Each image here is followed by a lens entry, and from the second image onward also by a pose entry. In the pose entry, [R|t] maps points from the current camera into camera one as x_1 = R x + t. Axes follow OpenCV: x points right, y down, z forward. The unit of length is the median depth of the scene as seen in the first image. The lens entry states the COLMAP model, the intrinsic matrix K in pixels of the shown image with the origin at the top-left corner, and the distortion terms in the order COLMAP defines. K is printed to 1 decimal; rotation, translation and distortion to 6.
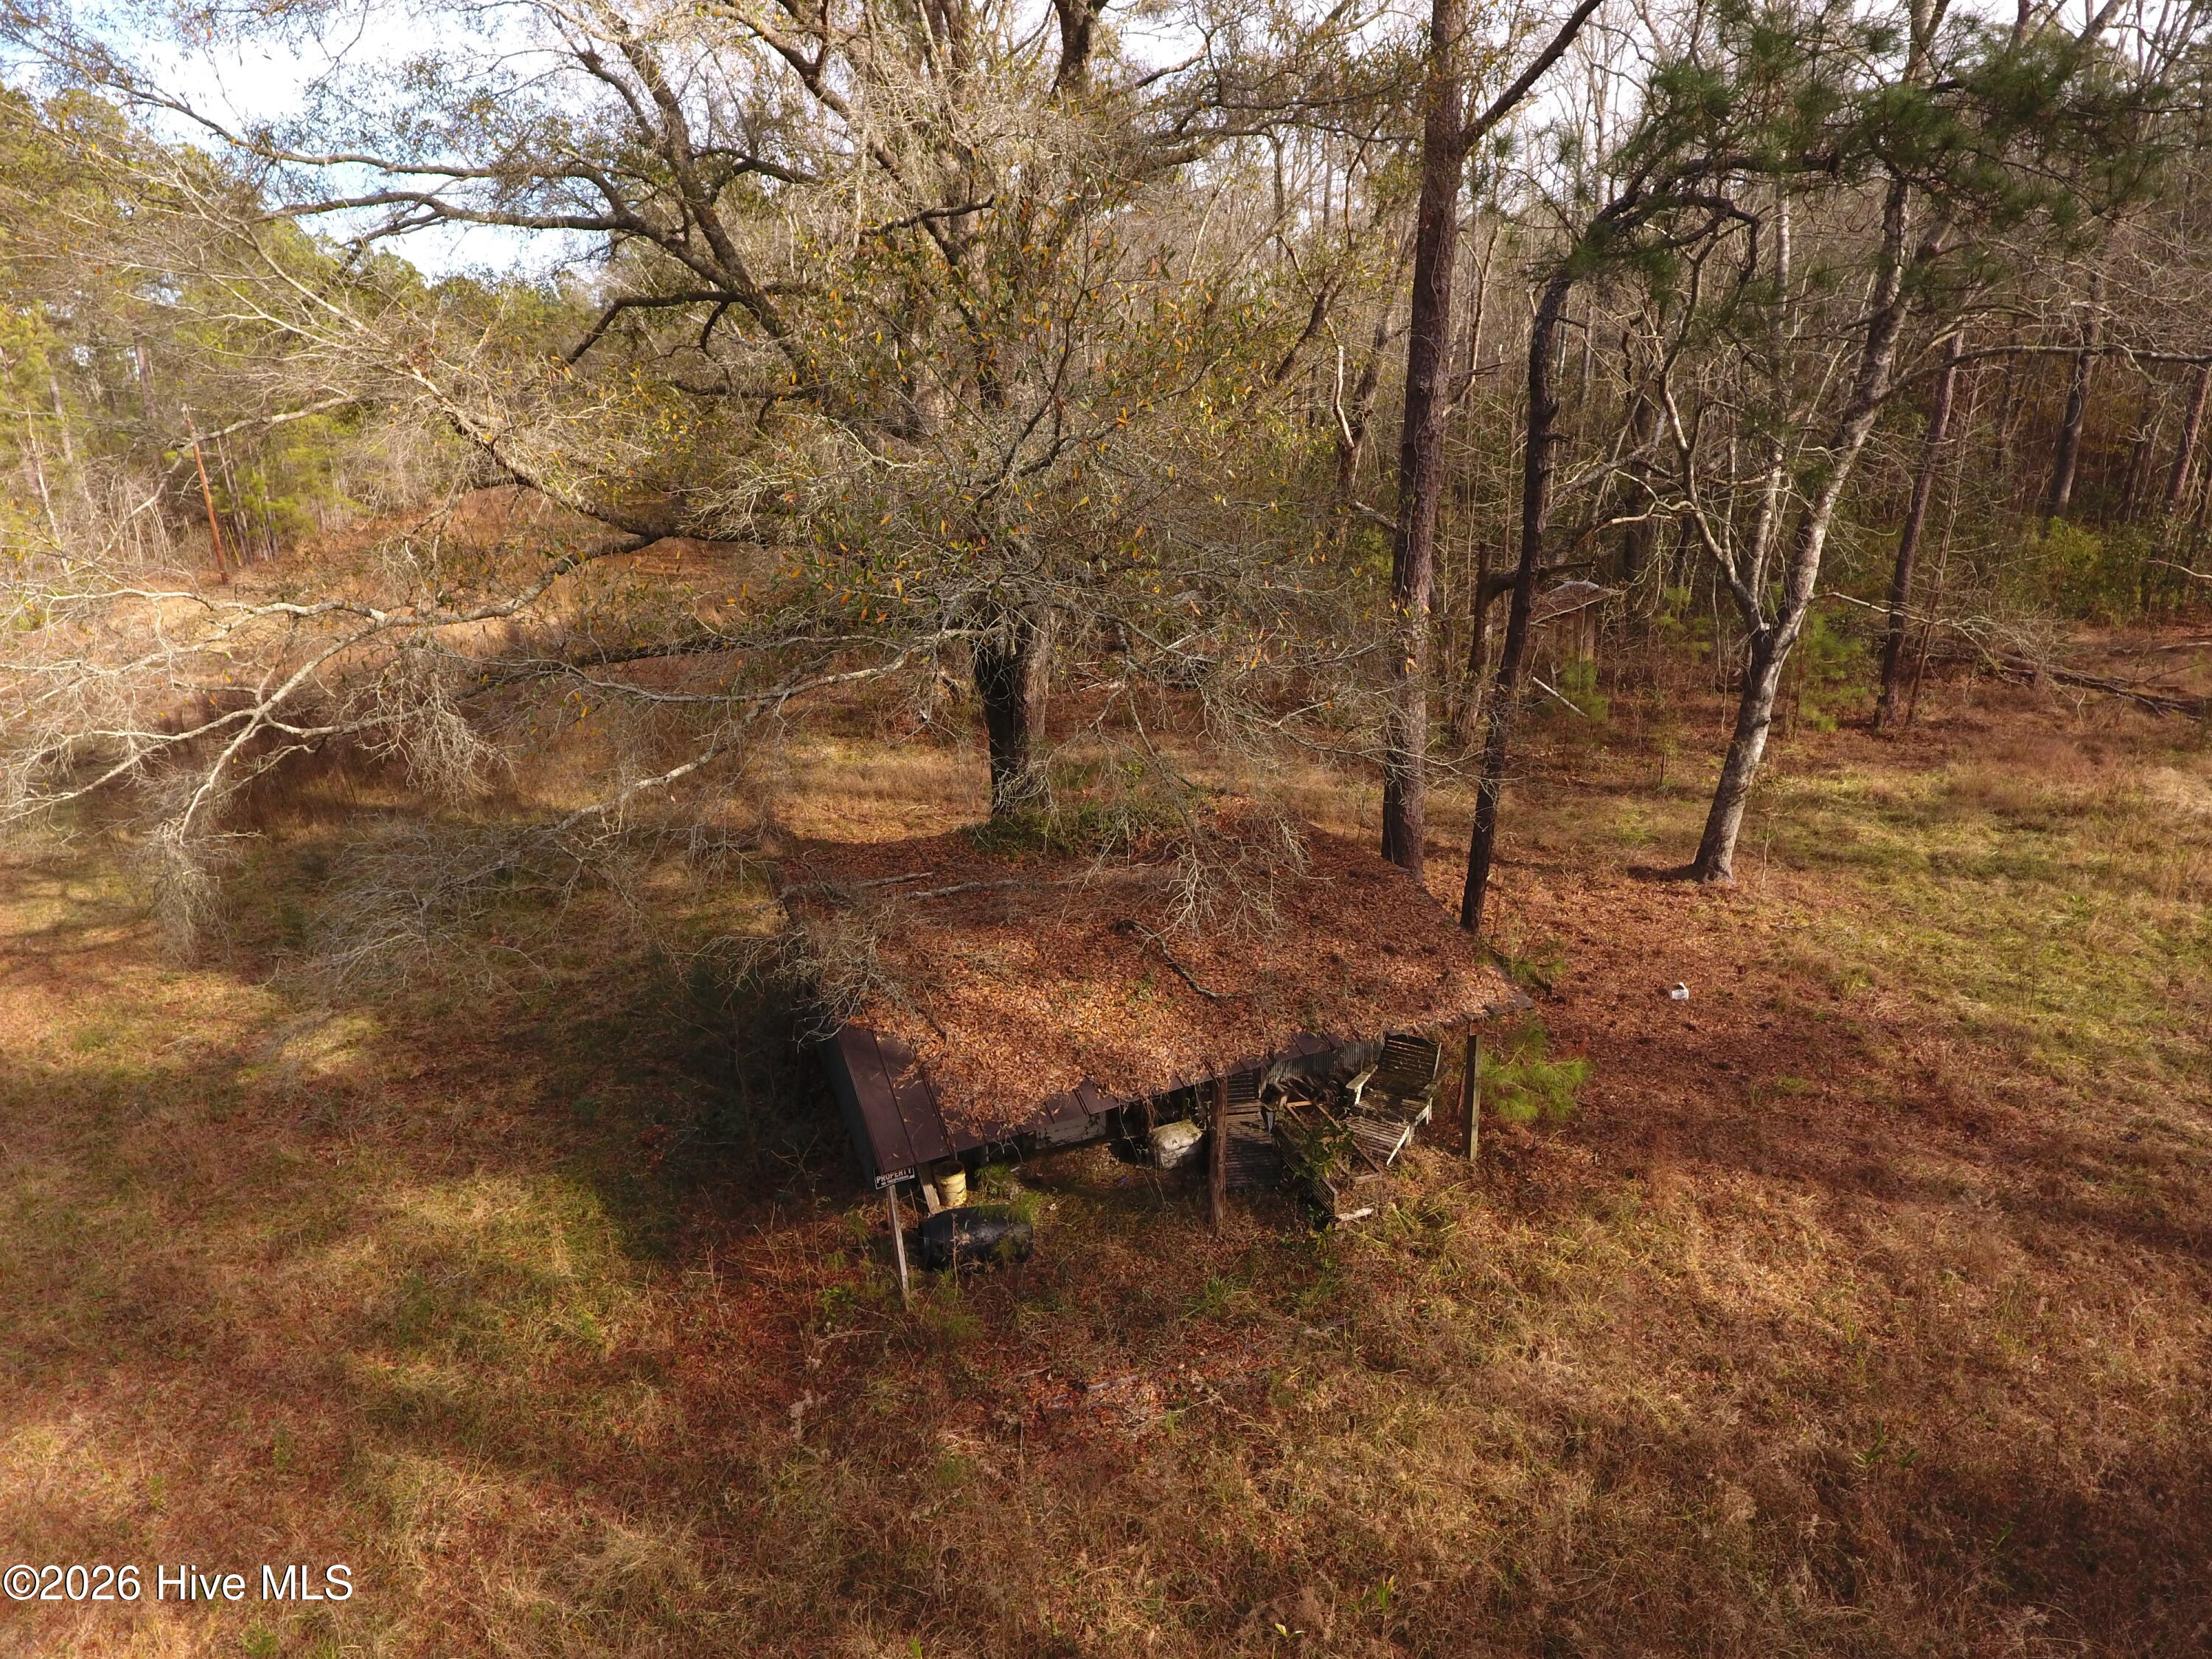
lens RADIAL K [[1293.1, 0, 1135.0], [0, 1293.1, 807.7], [0, 0, 1]] dist [-0.004367, -0.000170]
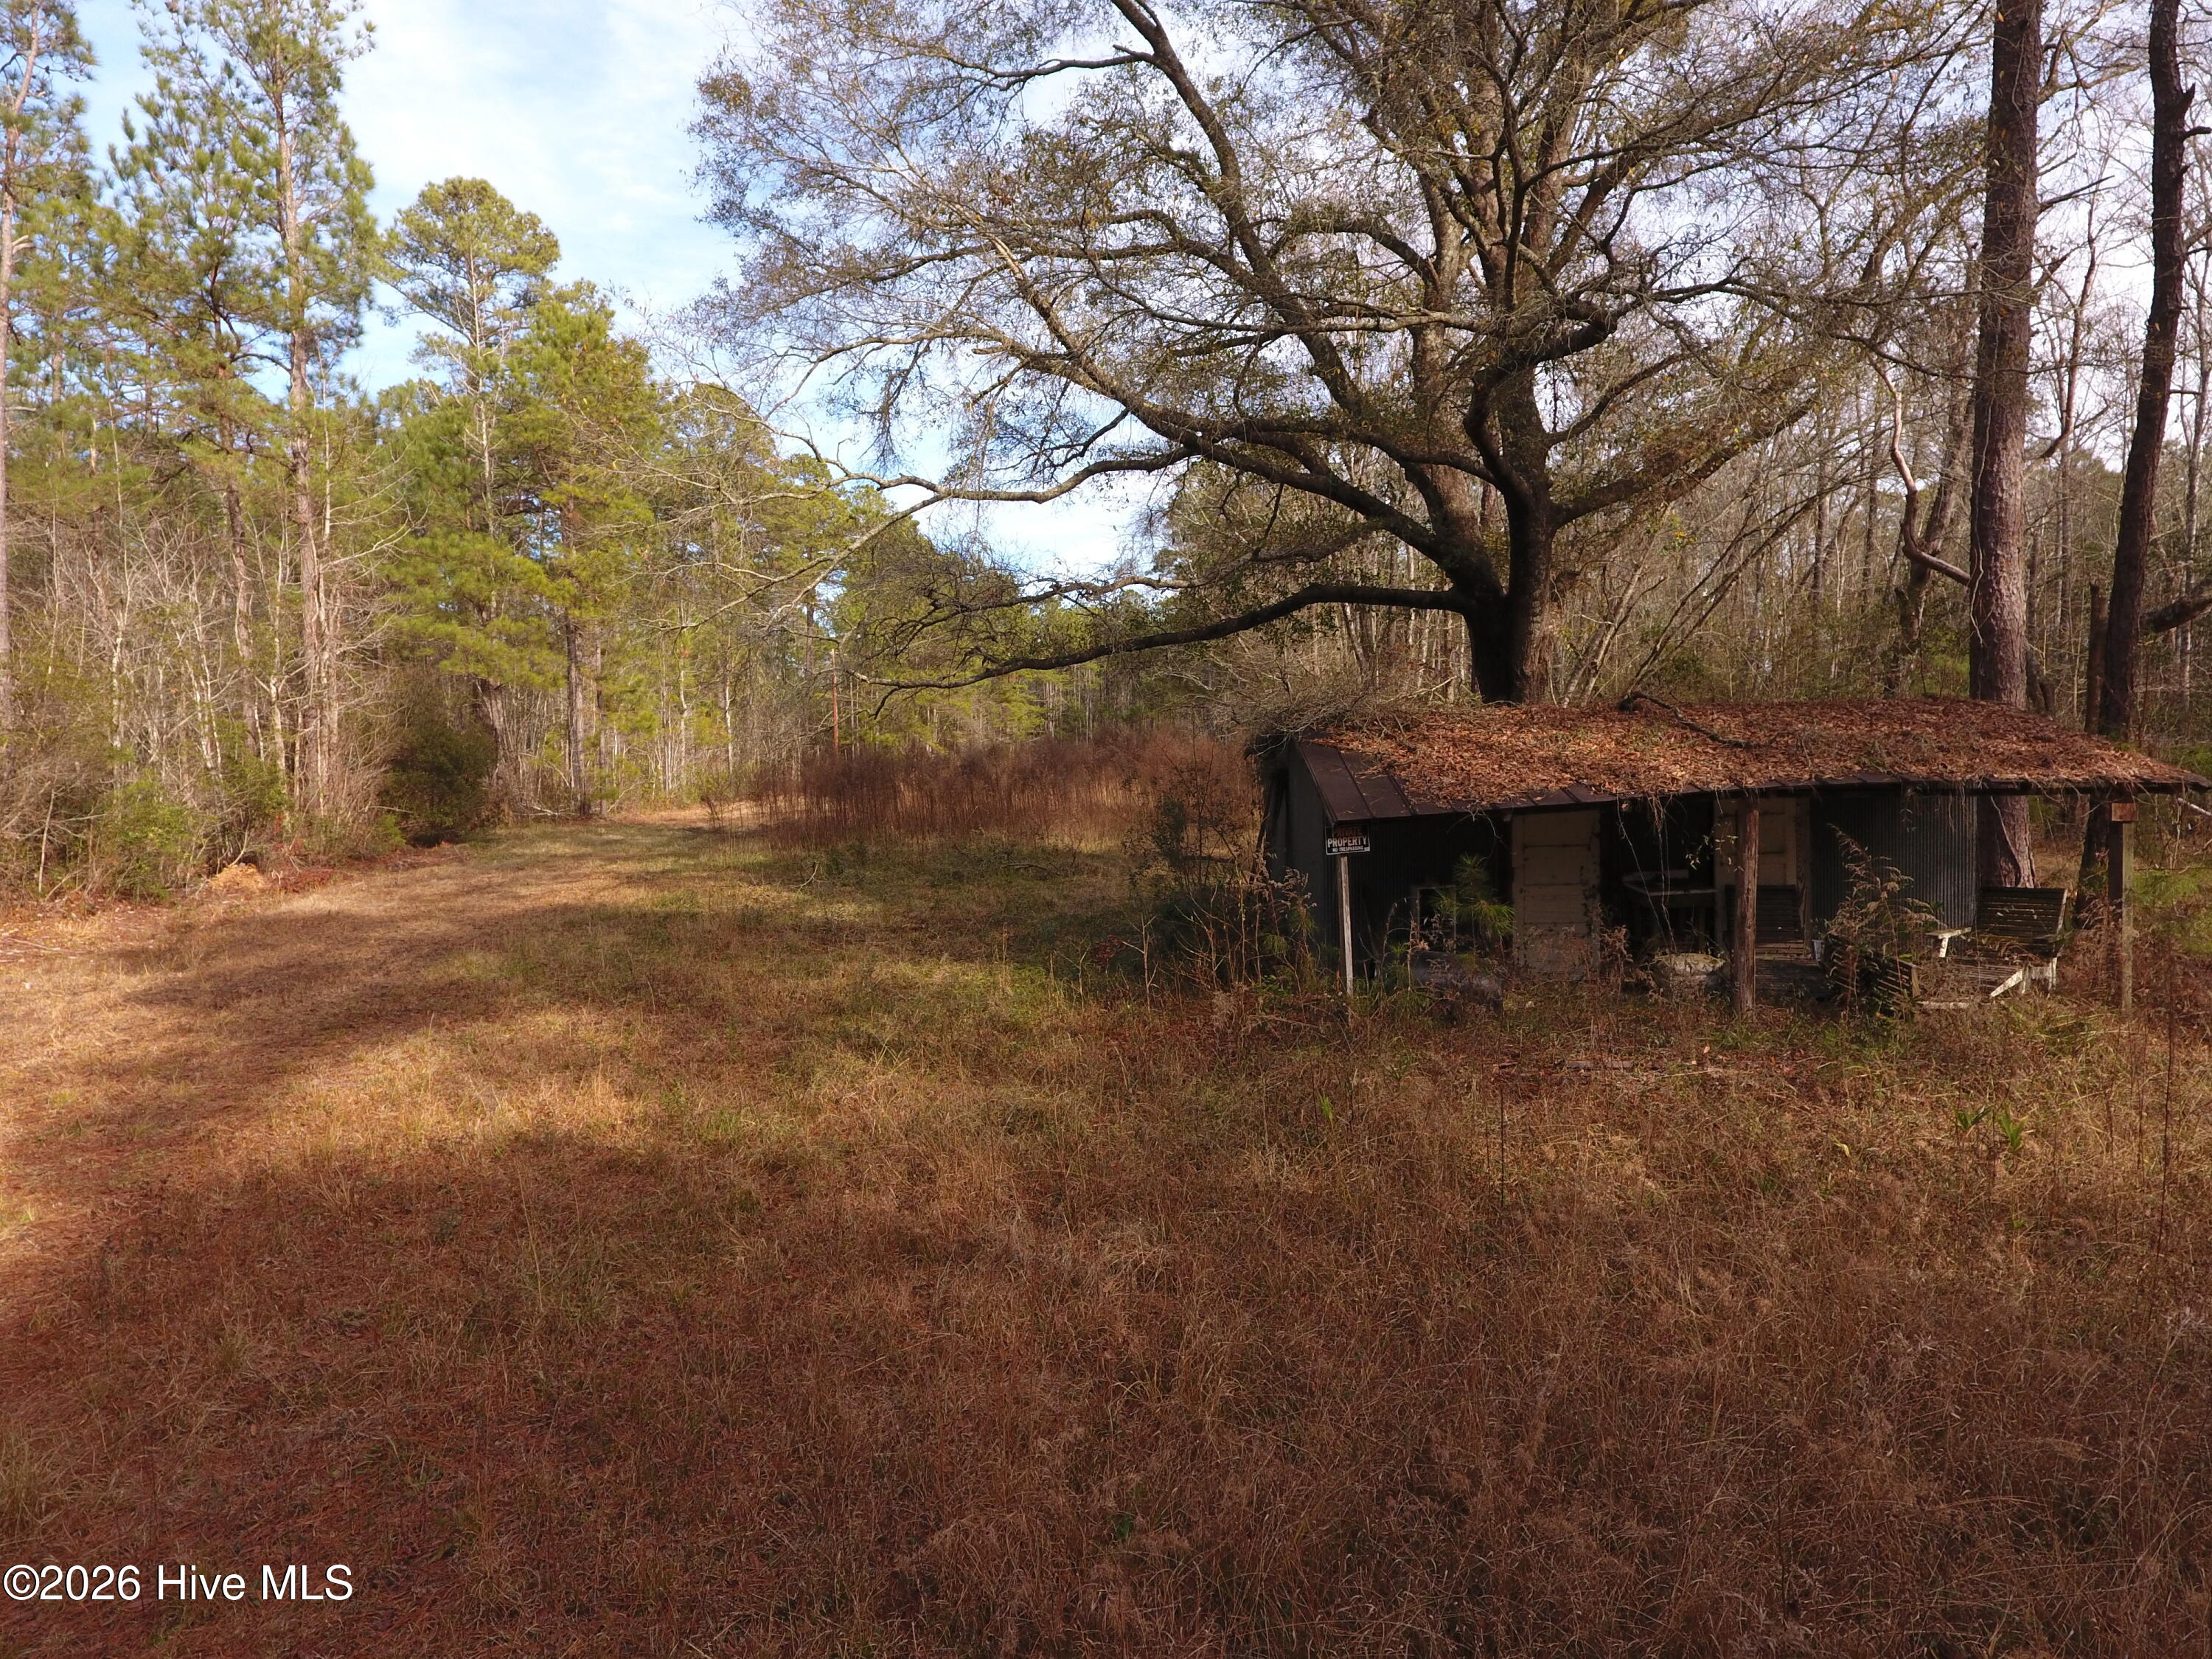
lens RADIAL K [[1293.1, 0, 1139.1], [0, 1293.1, 810.1], [0, 0, 1]] dist [-0.004367, -0.000170]
pose [[0.928316, 0.021814, -0.371152, 0.006550], [-0.114308, 0.966671, -0.229089, 0.277294], [0.353784, 0.255092, 0.899869, 0.077837]]
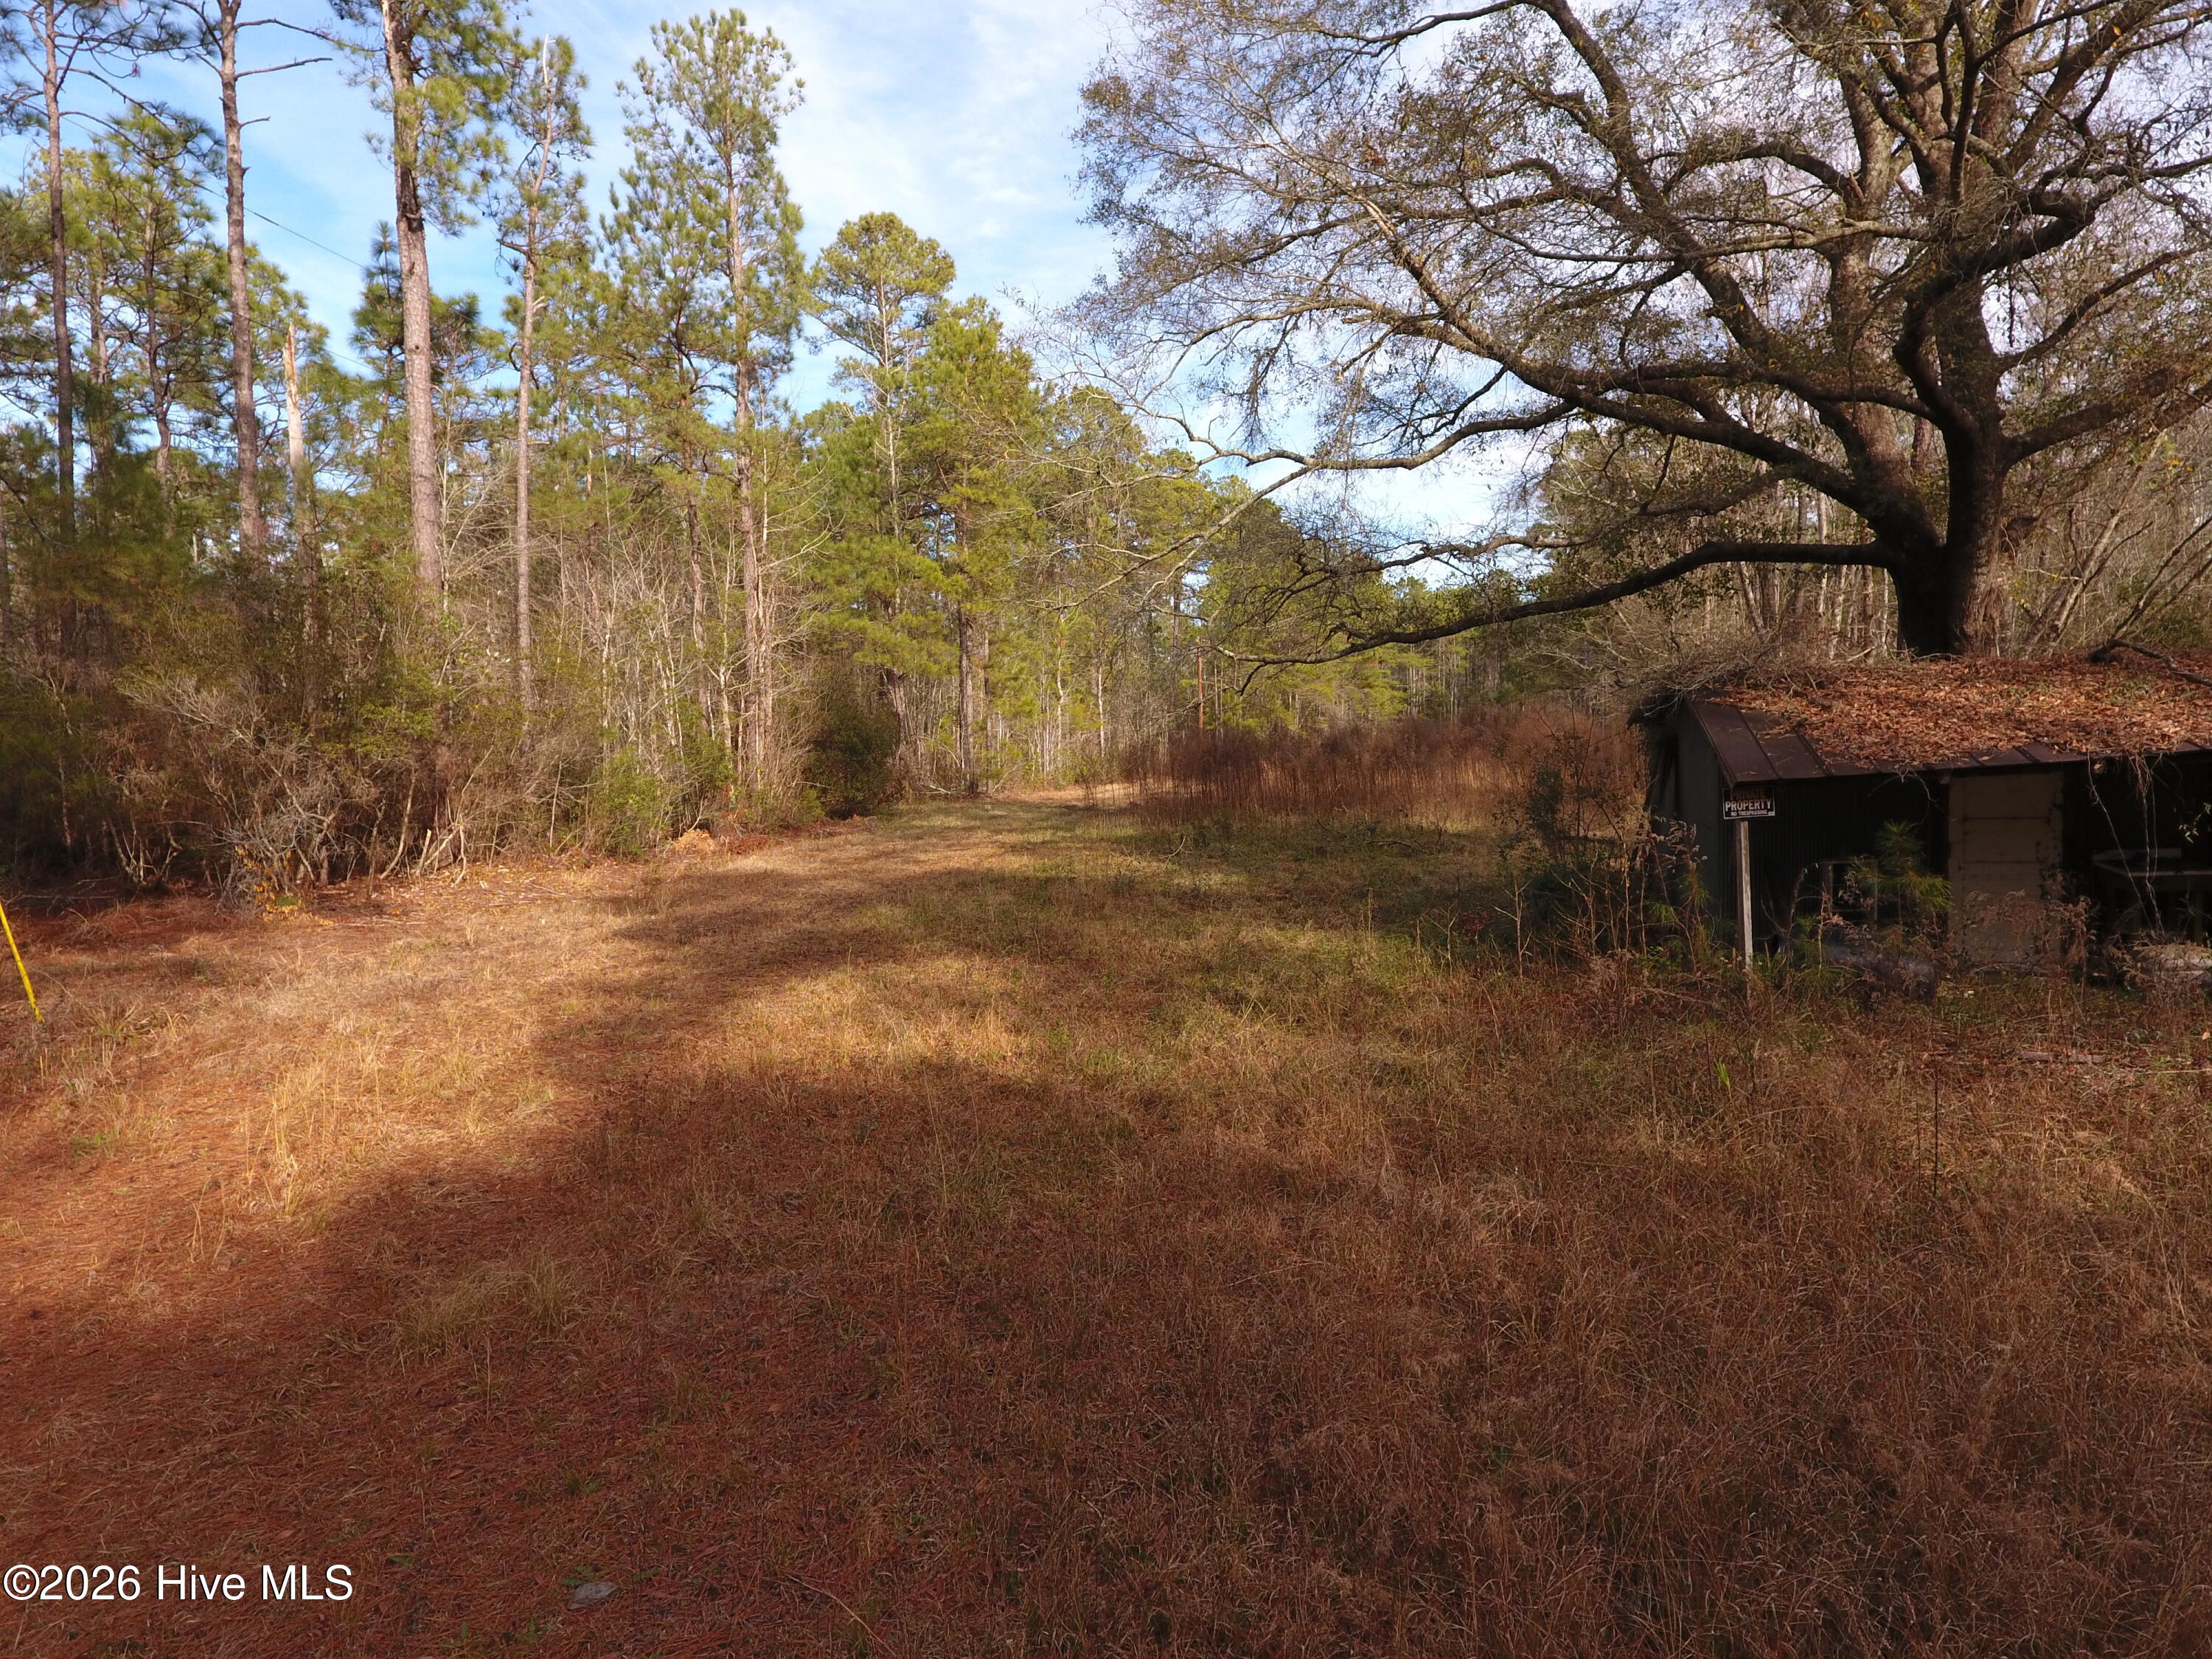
lens RADIAL K [[1293.1, 0, 1142.6], [0, 1293.1, 812.7], [0, 0, 1]] dist [-0.004367, -0.000170]
pose [[0.793112, 0.036669, -0.607972, 0.004886], [-0.180931, 0.967311, -0.177687, 0.289183], [0.581582, 0.250927, 0.773820, 0.077730]]
